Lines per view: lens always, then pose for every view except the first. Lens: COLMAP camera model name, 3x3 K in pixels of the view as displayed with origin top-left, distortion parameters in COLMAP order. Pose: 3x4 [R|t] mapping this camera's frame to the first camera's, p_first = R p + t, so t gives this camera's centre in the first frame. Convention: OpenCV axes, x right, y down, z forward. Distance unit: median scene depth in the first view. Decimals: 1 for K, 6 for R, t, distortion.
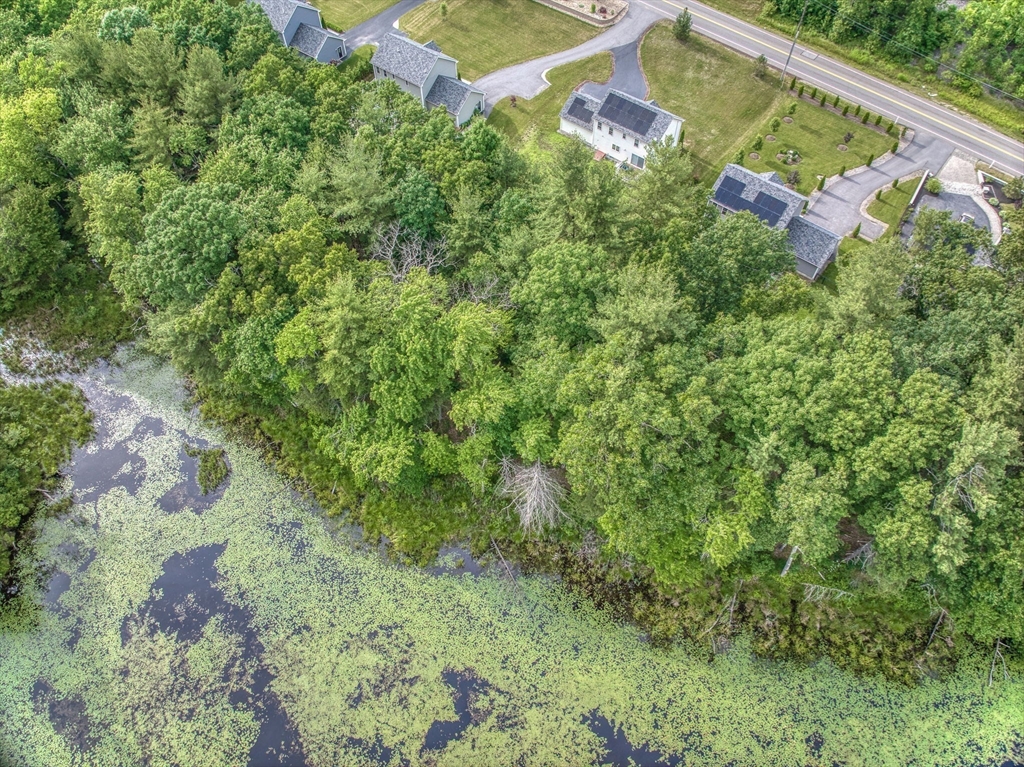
lens RADIAL K [[704.0, 0, 510.2], [0, 704.0, 358.6], [0, 0, 1]] dist [0.000937, -0.080912]
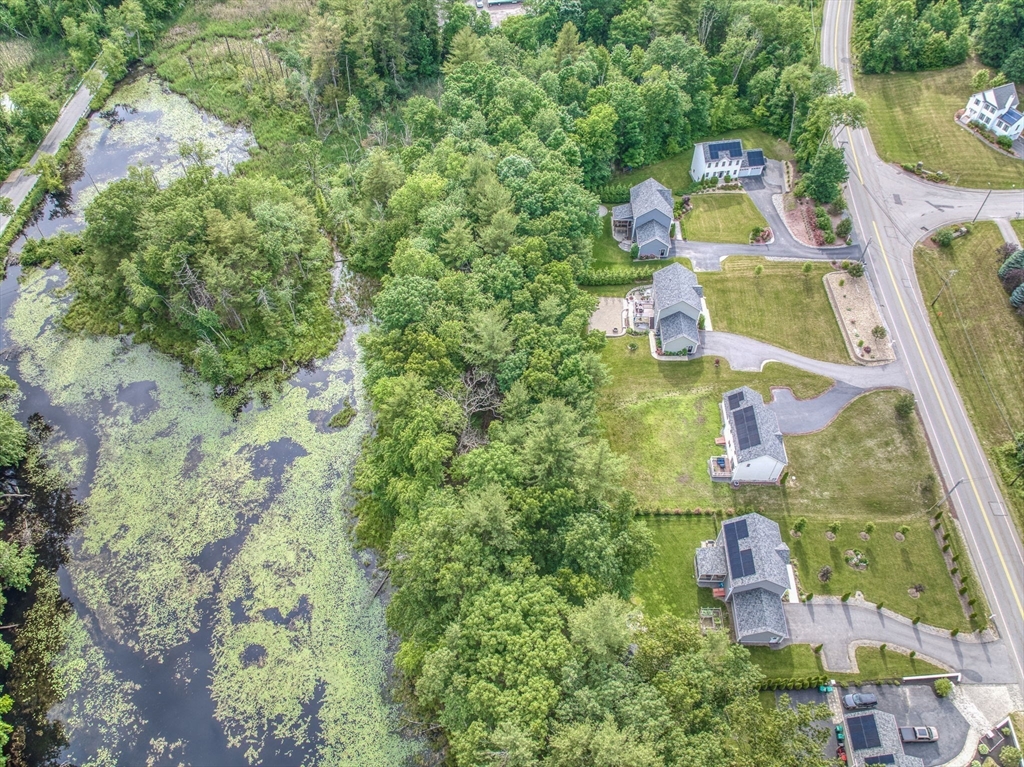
lens RADIAL K [[706.5, 0, 520.0], [0, 706.5, 388.2], [0, 0, 1]] dist [-0.046464, -0.003360]
pose [[0.605866, 0.619124, -0.499612, 0.659419], [-0.655616, 0.744290, 0.127282, -0.407890], [0.450659, 0.250438, 0.856847, -0.264466]]
